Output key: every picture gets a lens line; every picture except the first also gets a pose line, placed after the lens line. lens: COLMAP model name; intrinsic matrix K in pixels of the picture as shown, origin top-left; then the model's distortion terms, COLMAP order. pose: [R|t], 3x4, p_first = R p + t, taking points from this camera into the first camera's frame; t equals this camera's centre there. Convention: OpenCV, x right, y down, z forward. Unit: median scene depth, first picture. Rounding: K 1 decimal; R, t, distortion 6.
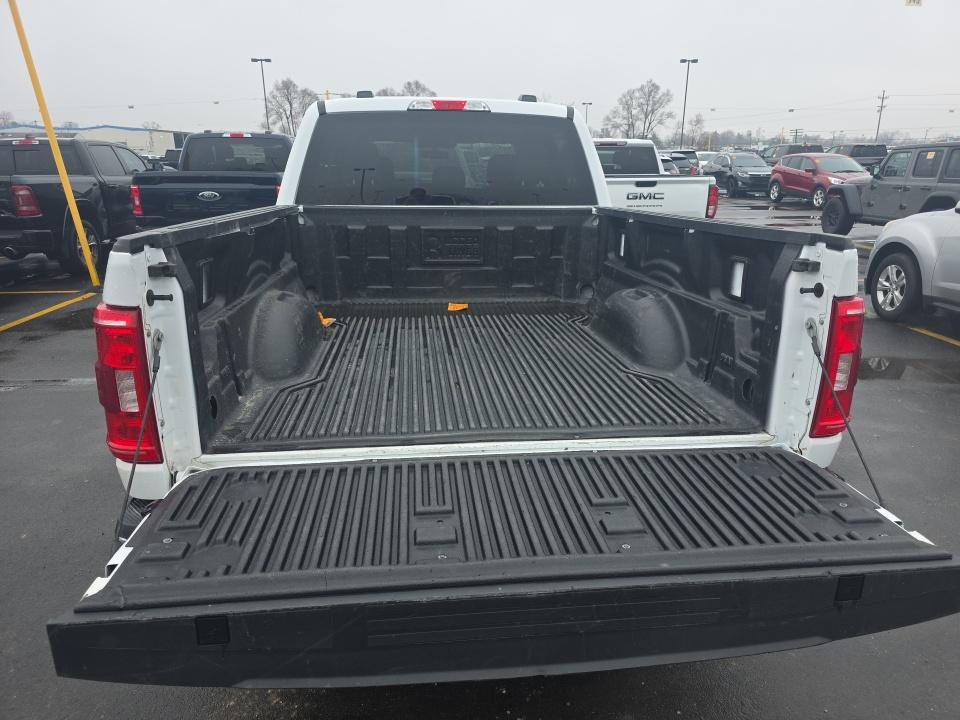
lens RADIAL K [[651.9, 0, 489.7], [0, 651.9, 368.2], [0, 0, 1]] dist [0.047487, -0.043845]
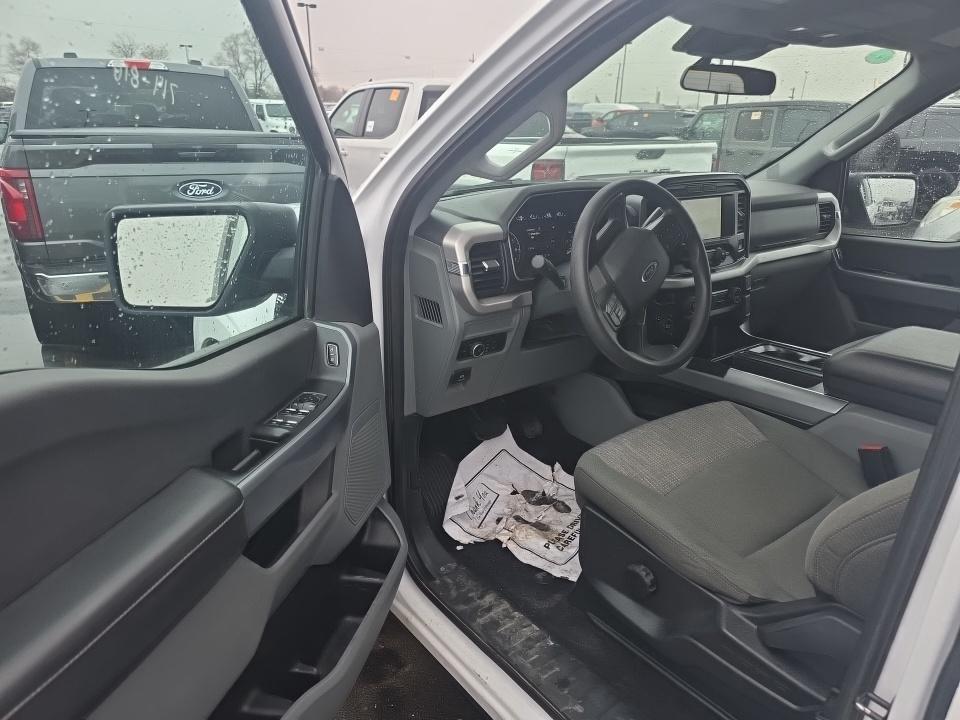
lens RADIAL K [[651.9, 0, 494.2], [0, 651.9, 371.2], [0, 0, 1]] dist [0.047487, -0.043845]
pose [[0.848073, -0.178194, 0.499019, -0.225755], [0.146078, 0.983888, 0.103078, -0.165908], [-0.509347, -0.014522, 0.860439, 0.542626]]
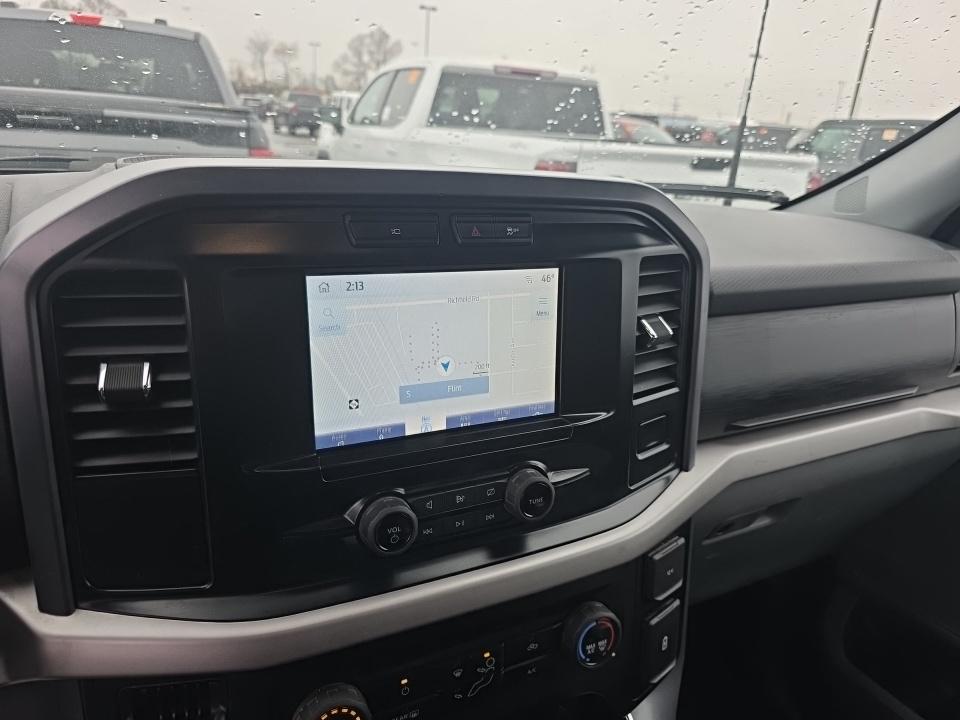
lens RADIAL K [[651.9, 0, 481.4], [0, 651.9, 362.3], [0, 0, 1]] dist [0.047487, -0.043845]
pose [[0.926646, -0.071586, 0.369057, -0.078981], [0.049946, 0.996443, 0.067873, -0.184258], [-0.372603, -0.044461, 0.926925, 0.637017]]
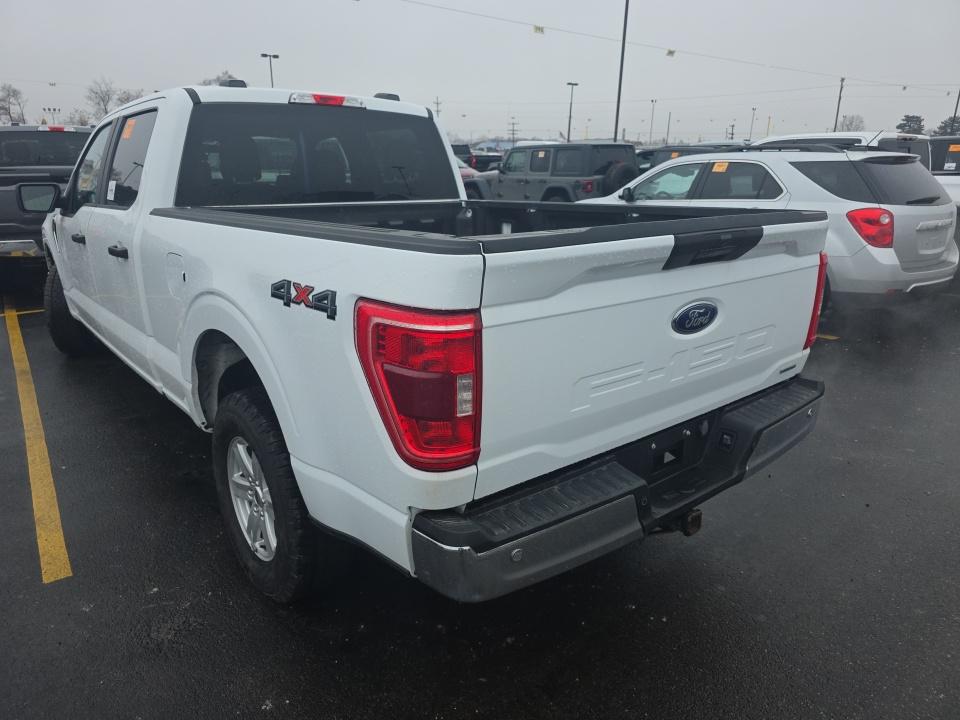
lens RADIAL K [[651.9, 0, 475.8], [0, 651.9, 363.6], [0, 0, 1]] dist [0.047487, -0.043845]
pose [[0.842175, -0.158223, 0.515467, -0.194666], [0.157865, 0.986441, 0.044867, -0.010030], [-0.515577, 0.043588, 0.855734, 0.028987]]
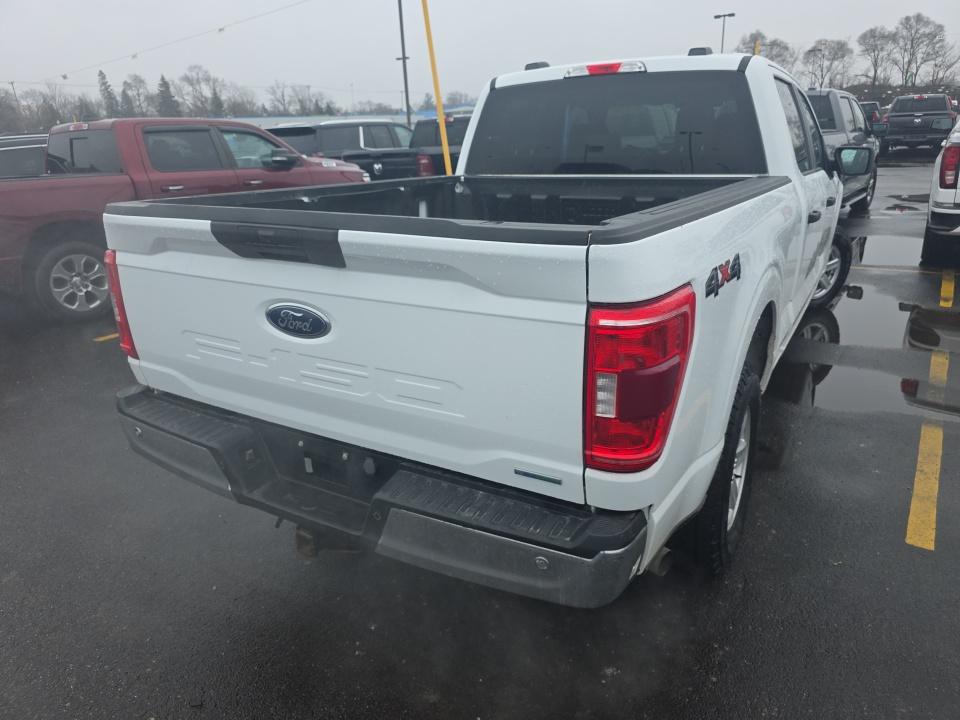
lens RADIAL K [[651.9, 0, 476.9], [0, 651.9, 356.5], [0, 0, 1]] dist [0.047487, -0.043845]
pose [[0.790278, 0.166586, -0.589670, 0.187597], [-0.143512, 0.985889, 0.086185, -0.018865], [0.595706, 0.016515, 0.803033, 0.054950]]
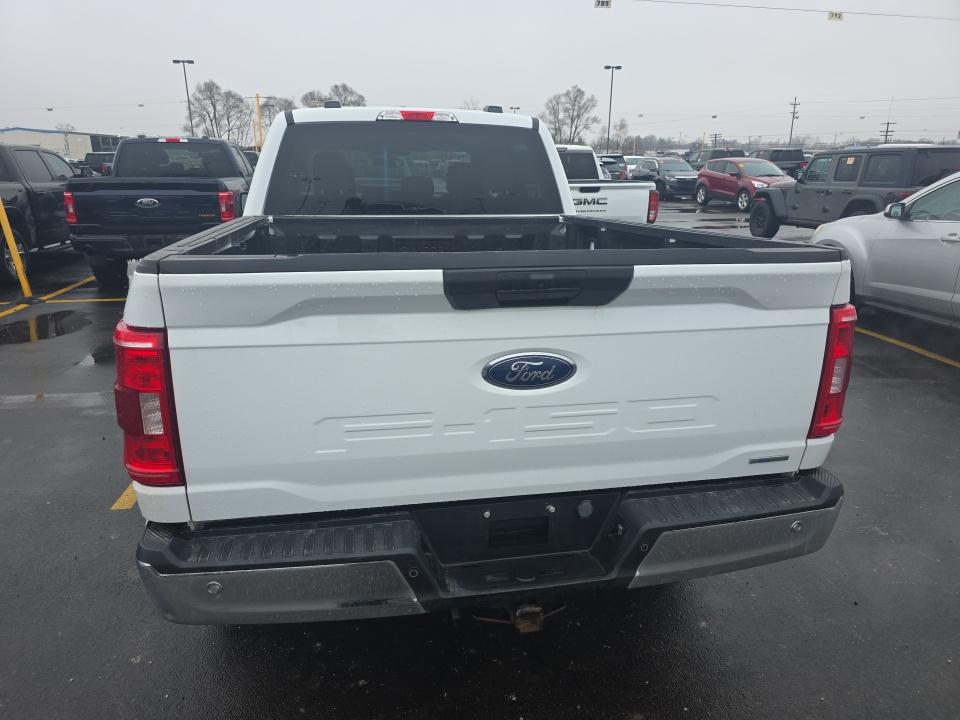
lens RADIAL K [[651.9, 0, 469.7], [0, 651.9, 363.8], [0, 0, 1]] dist [0.047487, -0.043845]
pose [[0.997200, -0.022122, 0.071430, -0.027433], [0.022876, 0.999691, -0.009753, -0.003623], [-0.071192, 0.011360, 0.997398, -0.002807]]
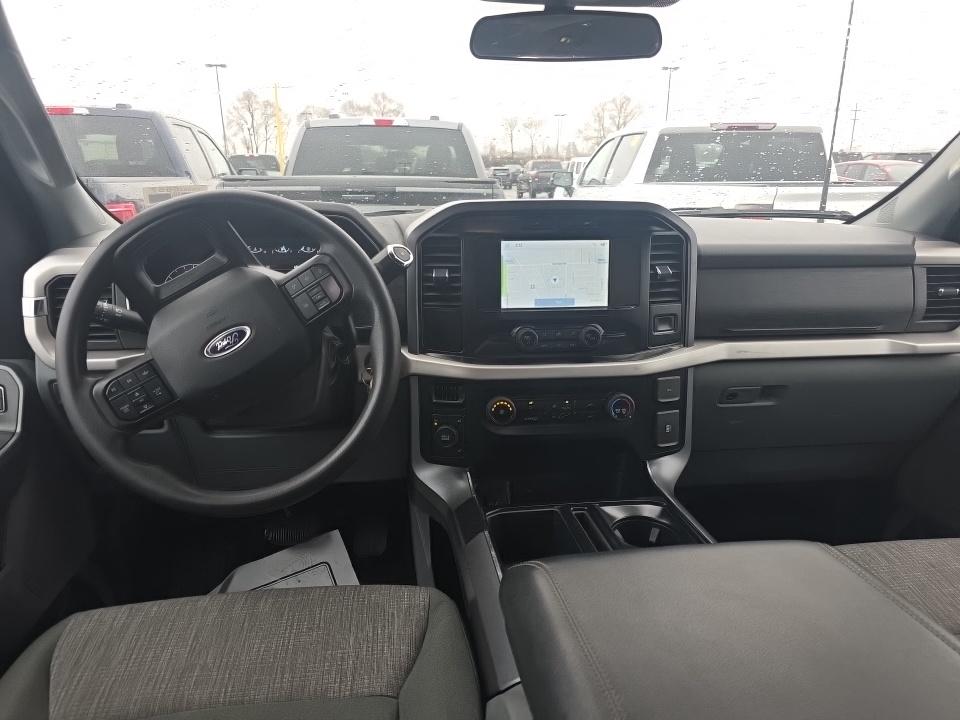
lens RADIAL K [[651.9, 0, 475.4], [0, 651.9, 363.7], [0, 0, 1]] dist [0.047487, -0.043845]
pose [[0.999578, -0.008446, 0.027802, -0.081460], [0.009138, 0.999649, -0.024865, -0.162308], [-0.027583, 0.025109, 0.999304, 0.564138]]
